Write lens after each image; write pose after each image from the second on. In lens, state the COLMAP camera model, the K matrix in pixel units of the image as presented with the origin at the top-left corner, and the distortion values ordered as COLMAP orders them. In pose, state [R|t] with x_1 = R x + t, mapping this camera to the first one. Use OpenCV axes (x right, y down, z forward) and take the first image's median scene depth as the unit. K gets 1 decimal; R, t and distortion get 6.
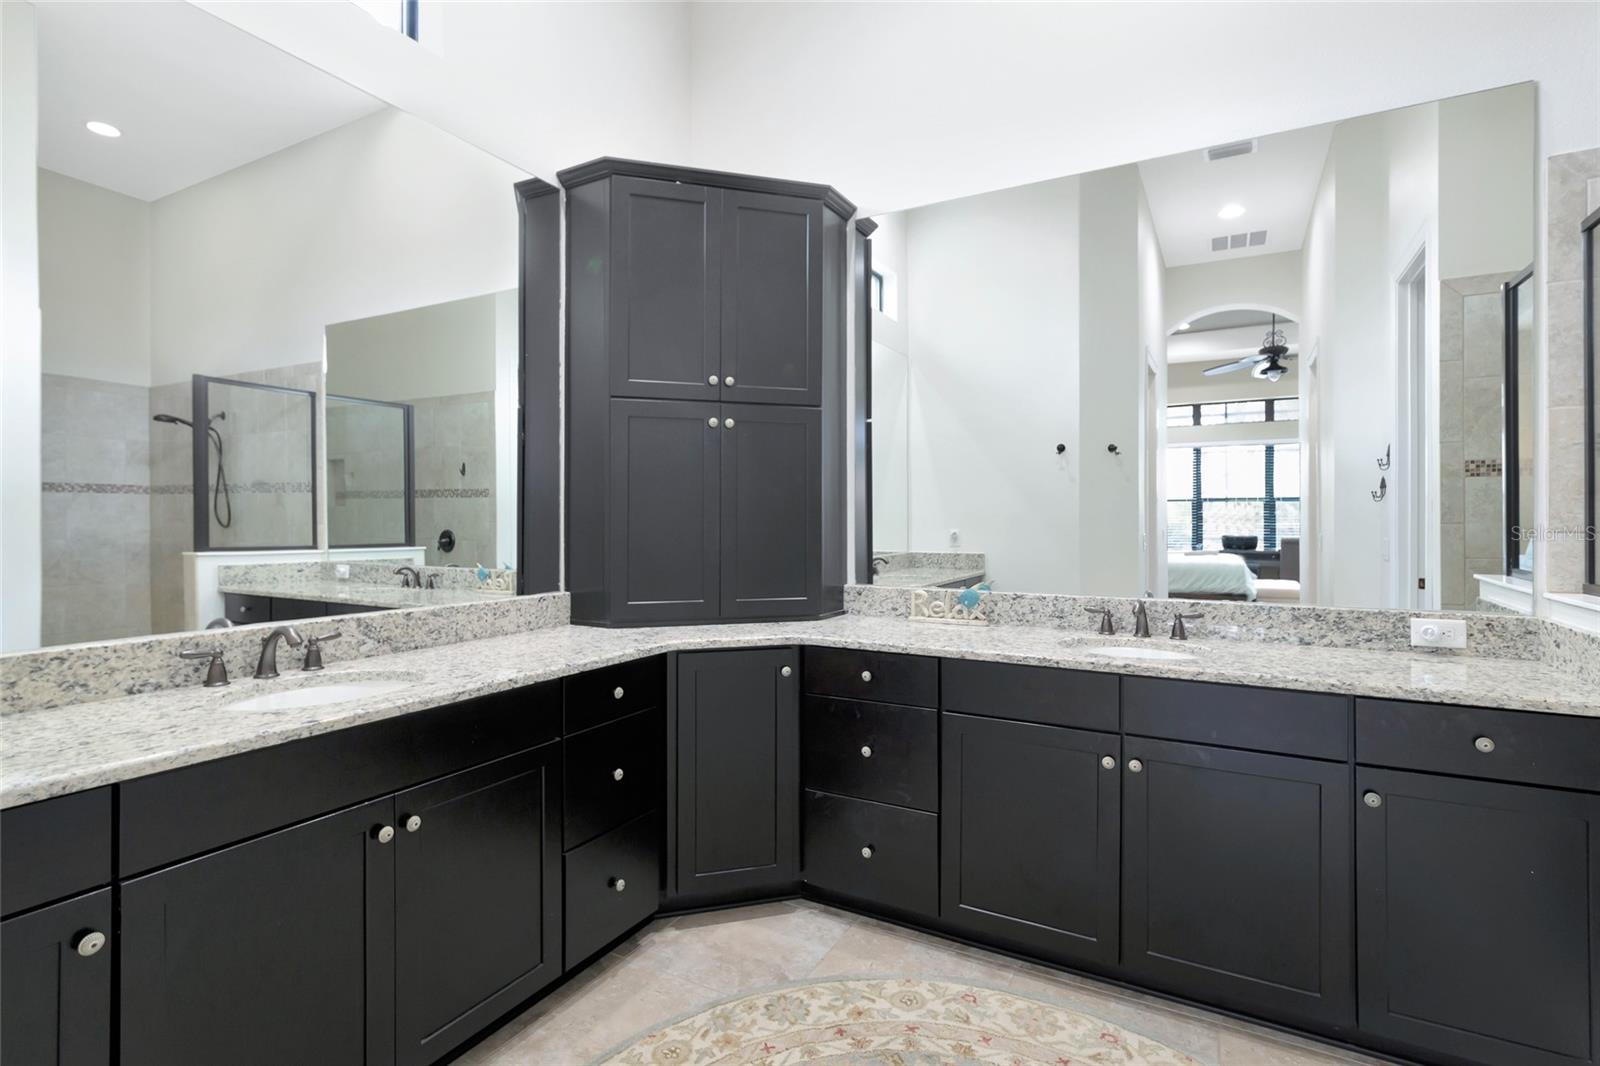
lens RADIAL K [[786.1, 0, 797.3], [0, 786.1, 515.1], [0, 0, 1]] dist [-0.001197, -0.000427]
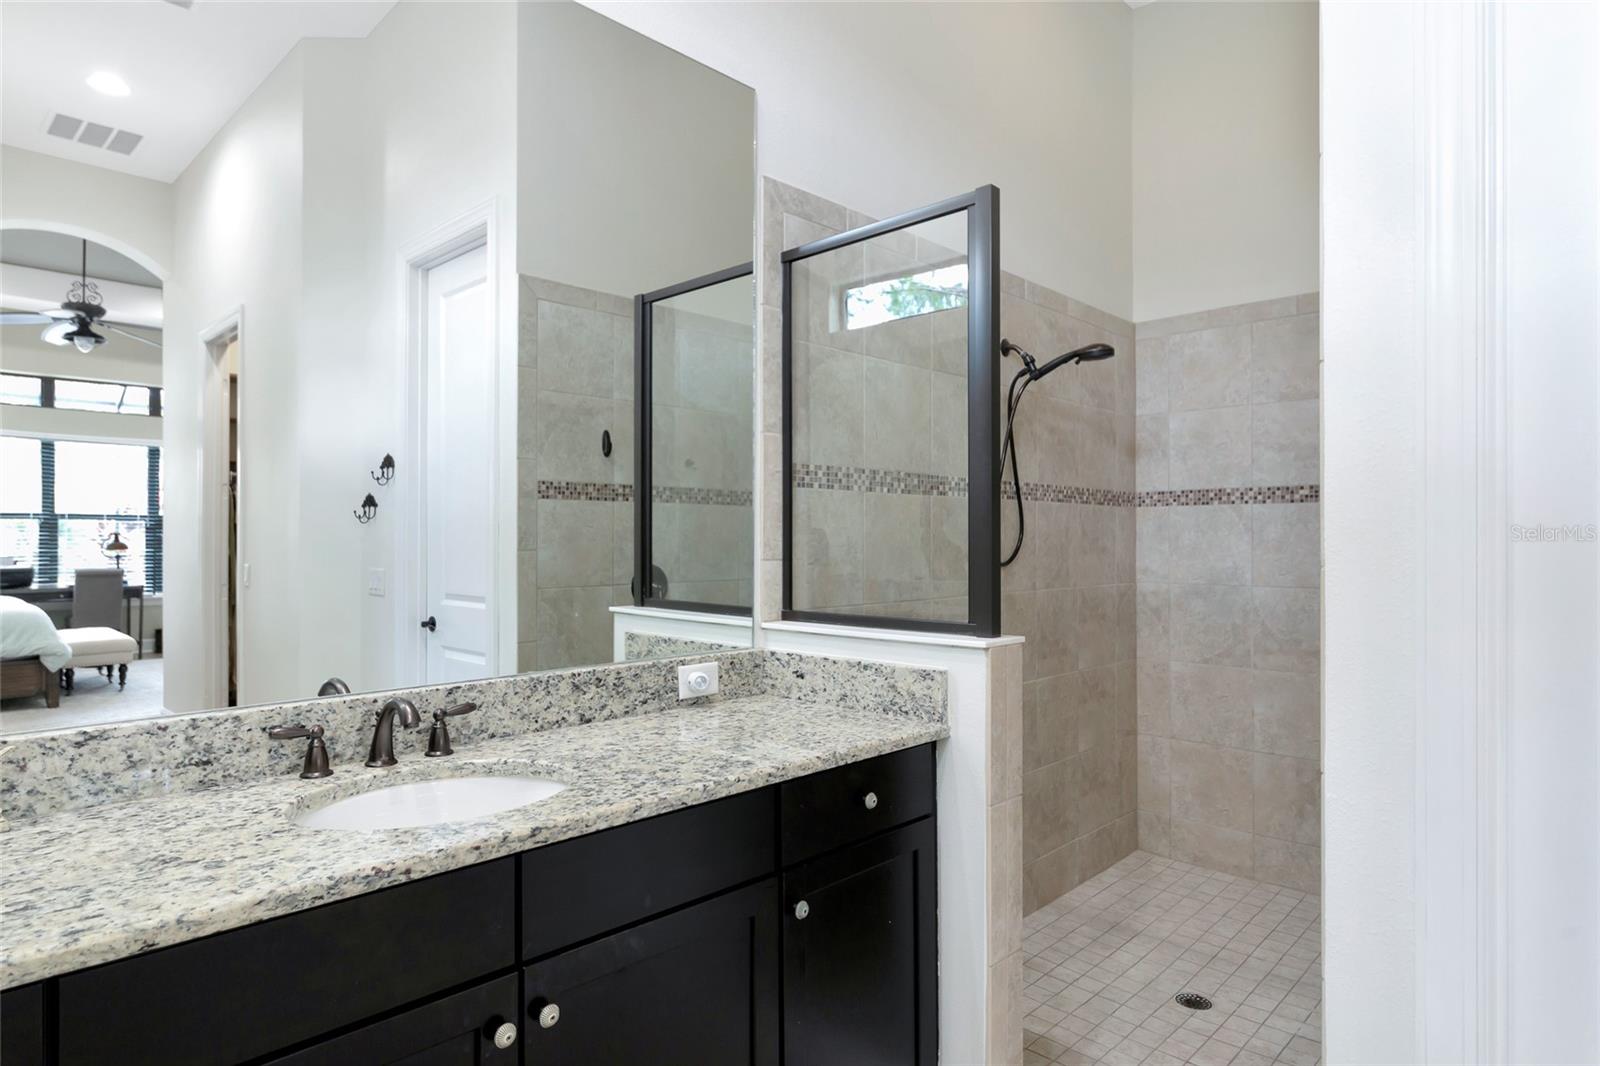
lens RADIAL K [[910.6, 0, 800.0], [0, 910.6, 533.0], [0, 0, 1]] dist [0.005495, 0.000544]
pose [[0.262072, 0.006616, 0.965026, -0.095081], [-0.002096, 0.999978, -0.006286, -0.003808], [-0.965046, -0.000375, 0.262080, 0.508896]]
